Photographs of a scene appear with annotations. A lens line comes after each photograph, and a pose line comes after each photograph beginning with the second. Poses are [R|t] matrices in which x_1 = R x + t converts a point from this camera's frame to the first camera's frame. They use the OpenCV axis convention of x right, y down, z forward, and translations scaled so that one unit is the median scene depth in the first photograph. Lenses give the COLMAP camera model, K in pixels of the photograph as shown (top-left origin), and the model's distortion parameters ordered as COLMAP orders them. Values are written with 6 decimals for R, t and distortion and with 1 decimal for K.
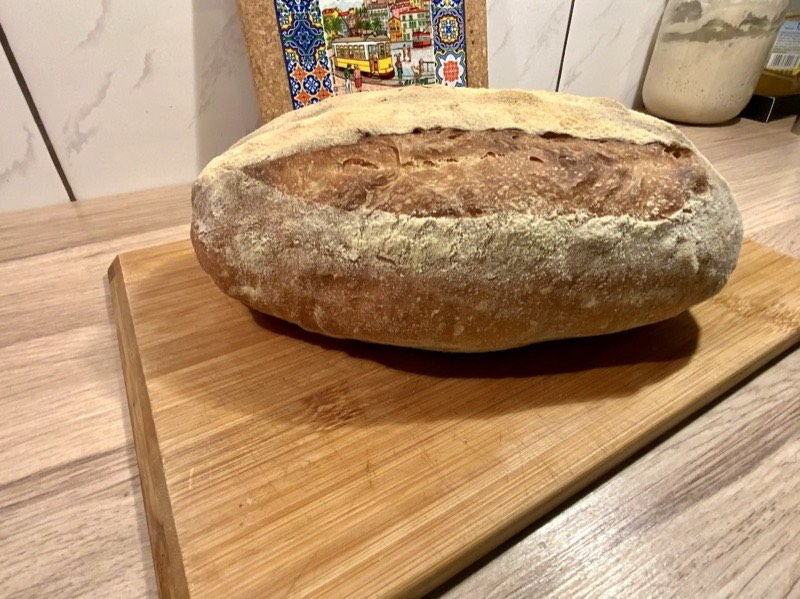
lens RADIAL K [[473.4, 0, 395.7], [0, 473.4, 280.9], [0, 0, 1]] dist [-0.013391, 0.001203]
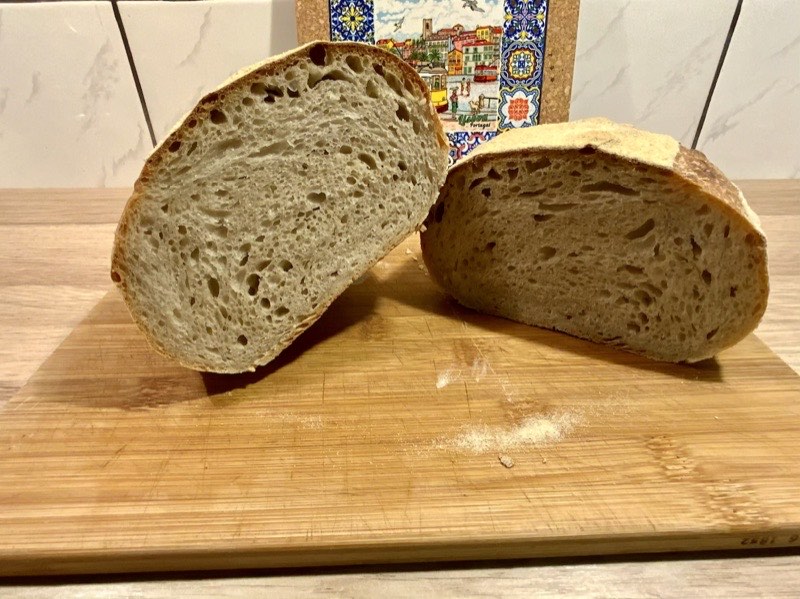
lens RADIAL K [[452.7, 0, 400.6], [0, 452.7, 298.4], [0, 0, 1]] dist [0.000673, -0.002984]
pose [[0.876136, 0.255905, -0.408531, 0.387653], [-0.253024, 0.965463, 0.062134, -0.085973], [0.410322, 0.048930, 0.910627, 0.118345]]
